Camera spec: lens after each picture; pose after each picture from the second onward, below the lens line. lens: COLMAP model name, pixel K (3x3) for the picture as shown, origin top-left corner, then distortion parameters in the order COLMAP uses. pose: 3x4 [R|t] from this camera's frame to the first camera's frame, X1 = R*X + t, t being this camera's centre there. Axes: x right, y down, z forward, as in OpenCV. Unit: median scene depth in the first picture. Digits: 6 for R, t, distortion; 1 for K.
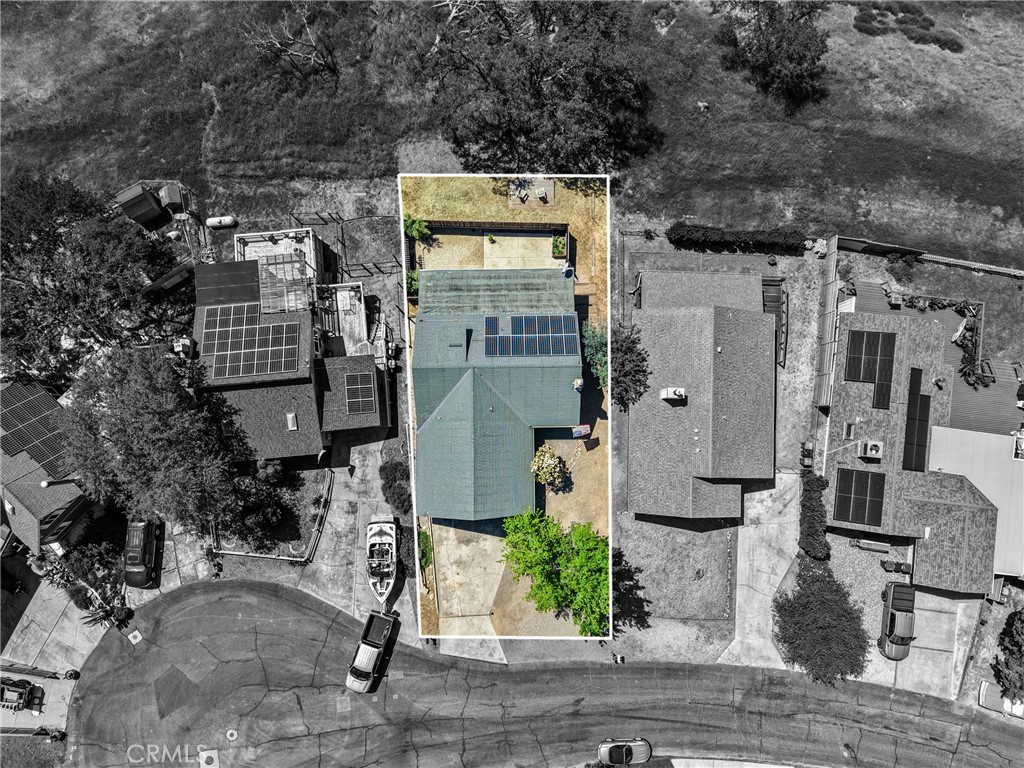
lens RADIAL K [[686.3, 0, 509.8], [0, 686.3, 382.6], [0, 0, 1]] dist [0.018181, -0.021562]
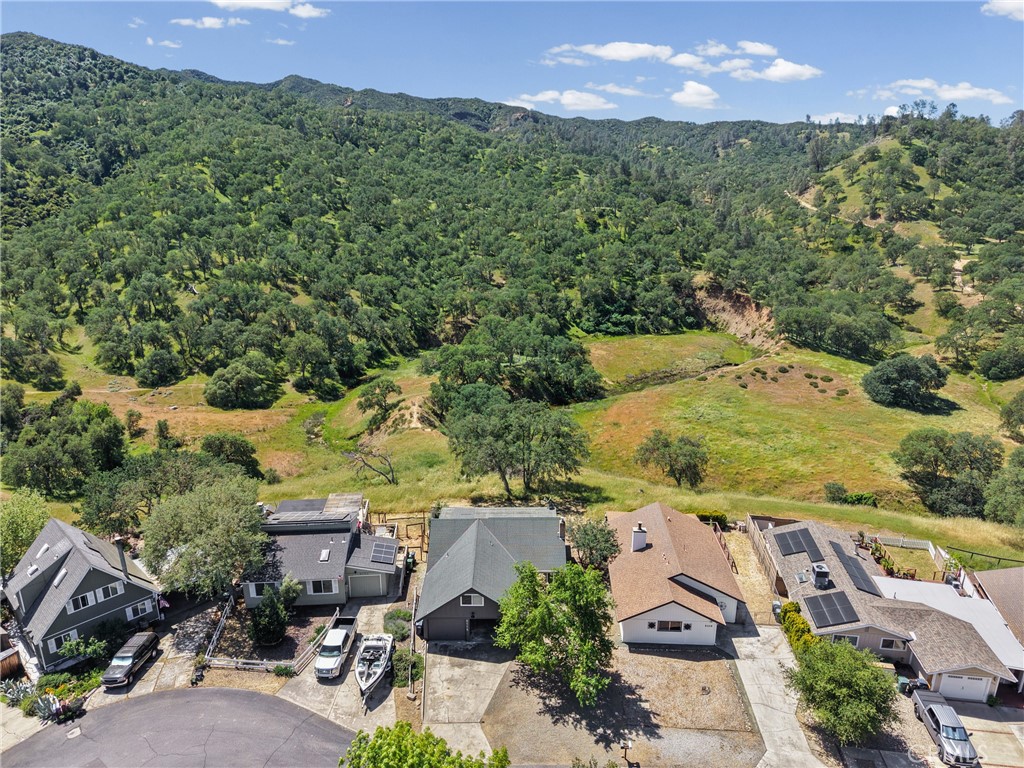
lens RADIAL K [[686.3, 0, 509.8], [0, 686.3, 382.6], [0, 0, 1]] dist [0.018181, -0.021562]
pose [[0.999910, 0.001865, -0.013254, 0.020327], [-0.013031, 0.361774, -0.932175, 1.001198], [0.003056, 0.932264, 0.361766, 0.268880]]
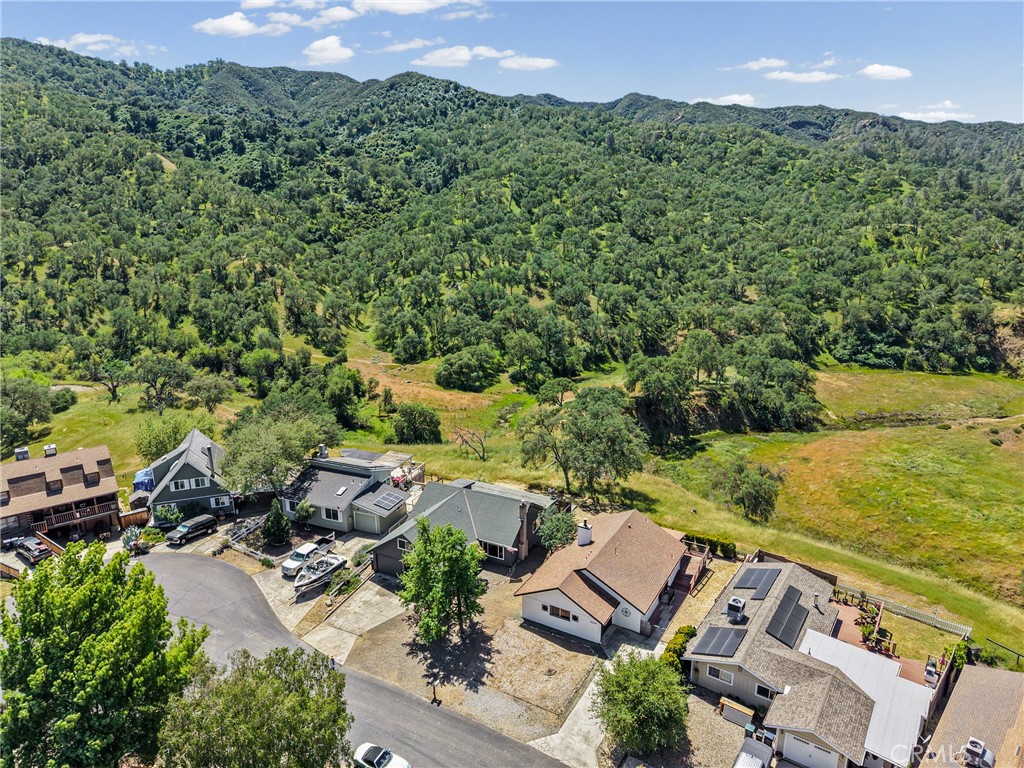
lens RADIAL K [[686.3, 0, 509.8], [0, 686.3, 382.6], [0, 0, 1]] dist [0.018181, -0.021562]
pose [[0.885322, 0.124648, -0.447960, 0.615234], [-0.463454, 0.314516, -0.828426, 0.994347], [0.037629, 0.941033, 0.336216, 0.268951]]
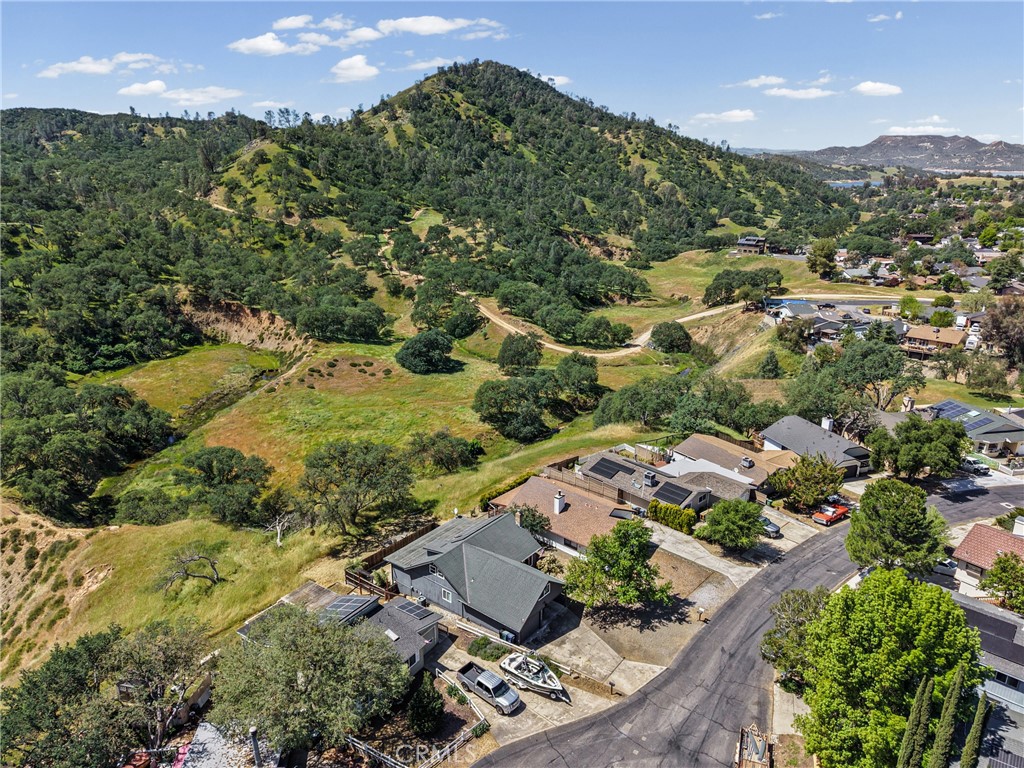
lens RADIAL K [[686.3, 0, 509.8], [0, 686.3, 382.6], [0, 0, 1]] dist [0.018181, -0.021562]
pose [[0.634923, -0.236819, 0.735384, -0.900394], [0.770524, 0.263438, -0.580425, 0.741380], [-0.056272, 0.935156, 0.349738, 0.157283]]
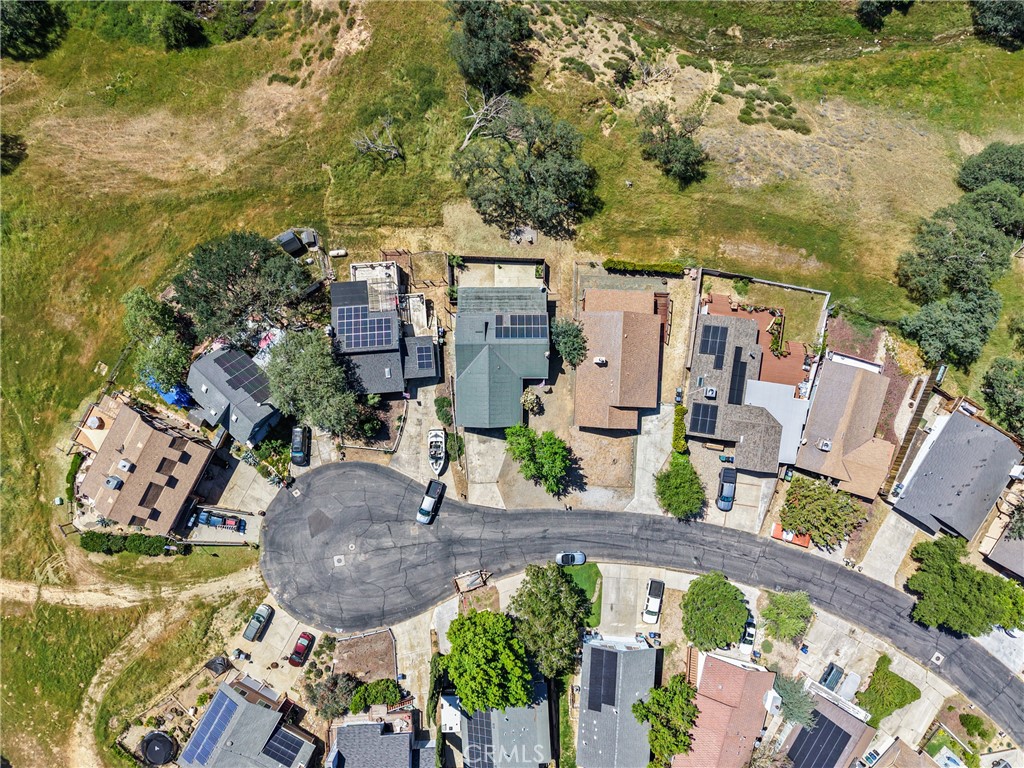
lens RADIAL K [[686.3, 0, 509.8], [0, 686.3, 382.6], [0, 0, 1]] dist [0.018181, -0.021562]
pose [[0.999933, 0.011466, 0.001394, 0.000068], [-0.011536, 0.997474, 0.070090, -0.044867], [-0.000587, -0.070101, 0.997540, -0.745432]]
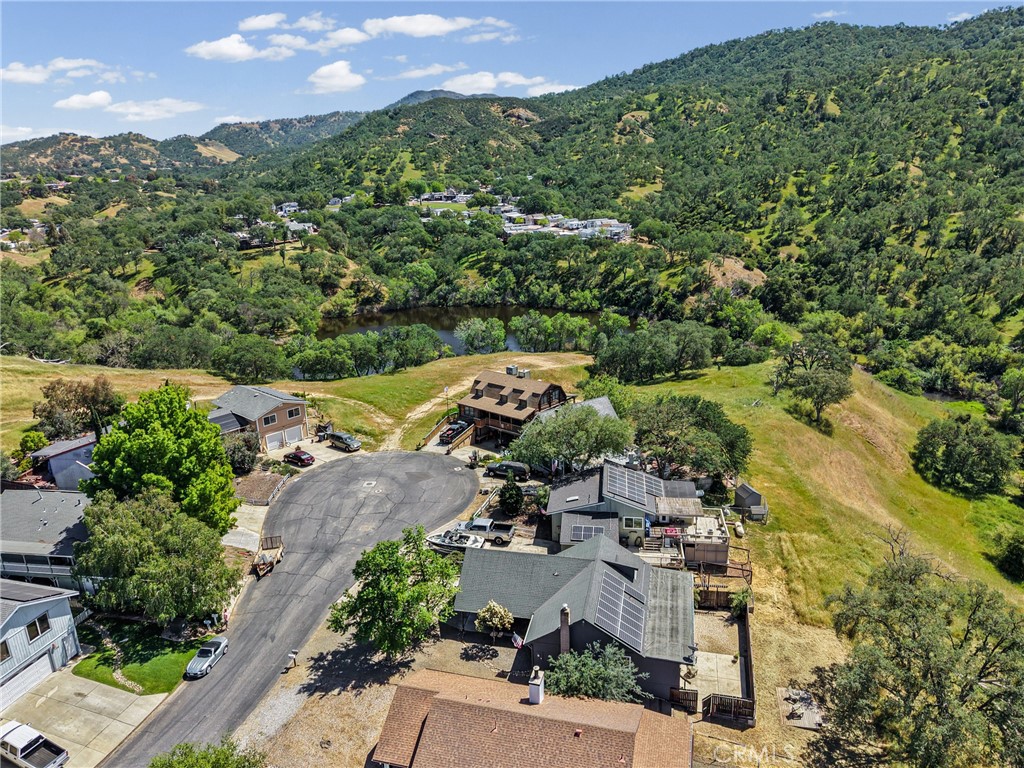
lens RADIAL K [[686.3, 0, 509.8], [0, 686.3, 382.6], [0, 0, 1]] dist [0.018181, -0.021562]
pose [[-0.233769, 0.281795, -0.930561, 0.875912], [-0.968544, 0.016464, 0.248296, -0.156385], [0.085289, 0.959333, 0.269082, 0.370609]]
